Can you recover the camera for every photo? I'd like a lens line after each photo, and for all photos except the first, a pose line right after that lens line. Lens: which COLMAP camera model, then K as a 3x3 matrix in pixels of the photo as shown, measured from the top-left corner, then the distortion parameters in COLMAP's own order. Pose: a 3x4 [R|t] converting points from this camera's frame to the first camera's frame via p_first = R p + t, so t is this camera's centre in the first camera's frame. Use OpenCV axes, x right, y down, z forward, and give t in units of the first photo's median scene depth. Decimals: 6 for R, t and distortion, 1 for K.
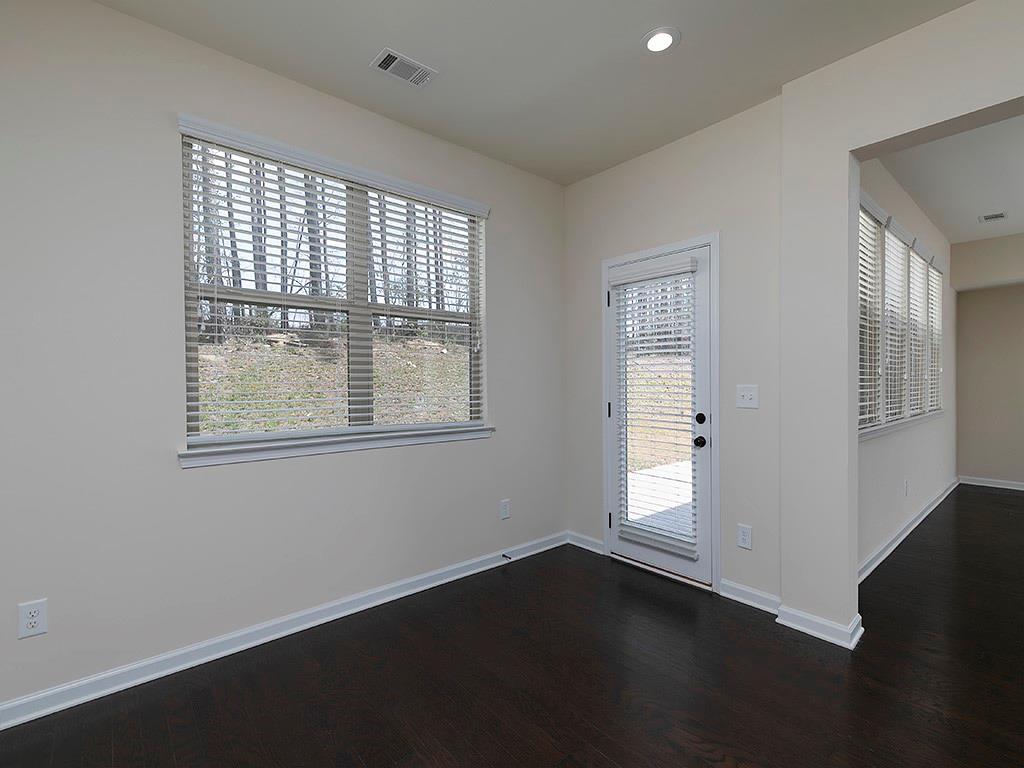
lens RADIAL K [[469.3, 0, 572.1], [0, 469.3, 383.7], [0, 0, 1]] dist [0.001310, -0.000002]
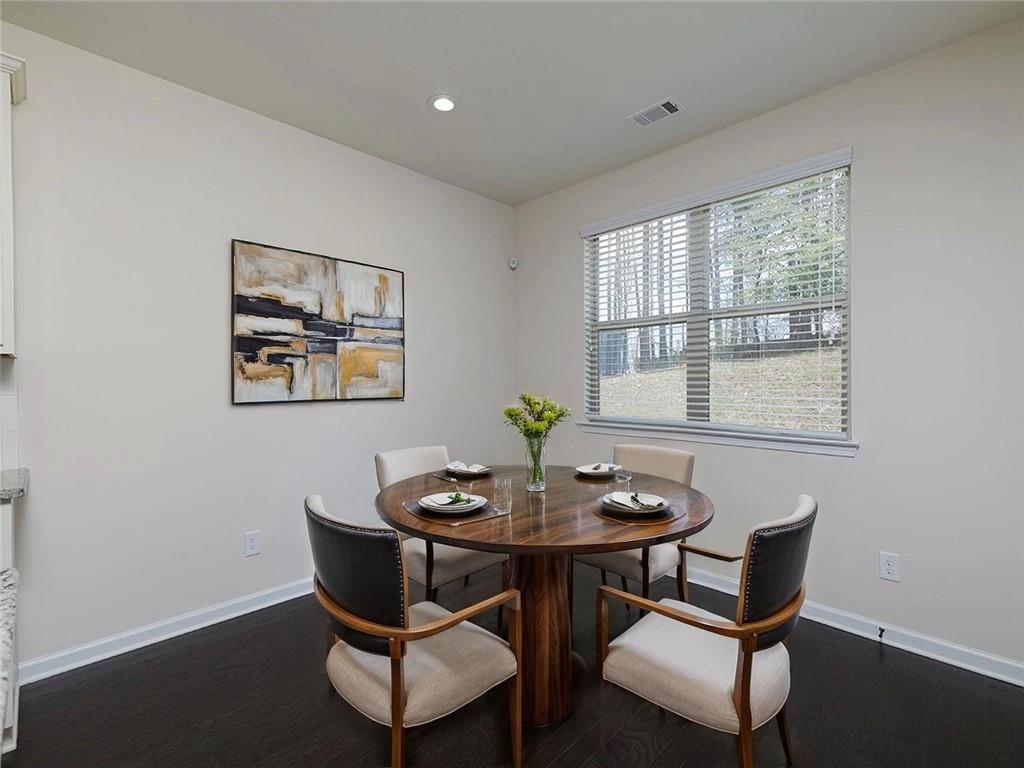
lens RADIAL K [[469.3, 0, 572.1], [0, 469.3, 383.7], [0, 0, 1]] dist [0.001310, -0.000002]
pose [[0.072505, 0.006723, -0.997345, 0.580461], [-0.003468, 0.999973, 0.006488, -0.005047], [0.997362, 0.002989, 0.072527, 0.547549]]
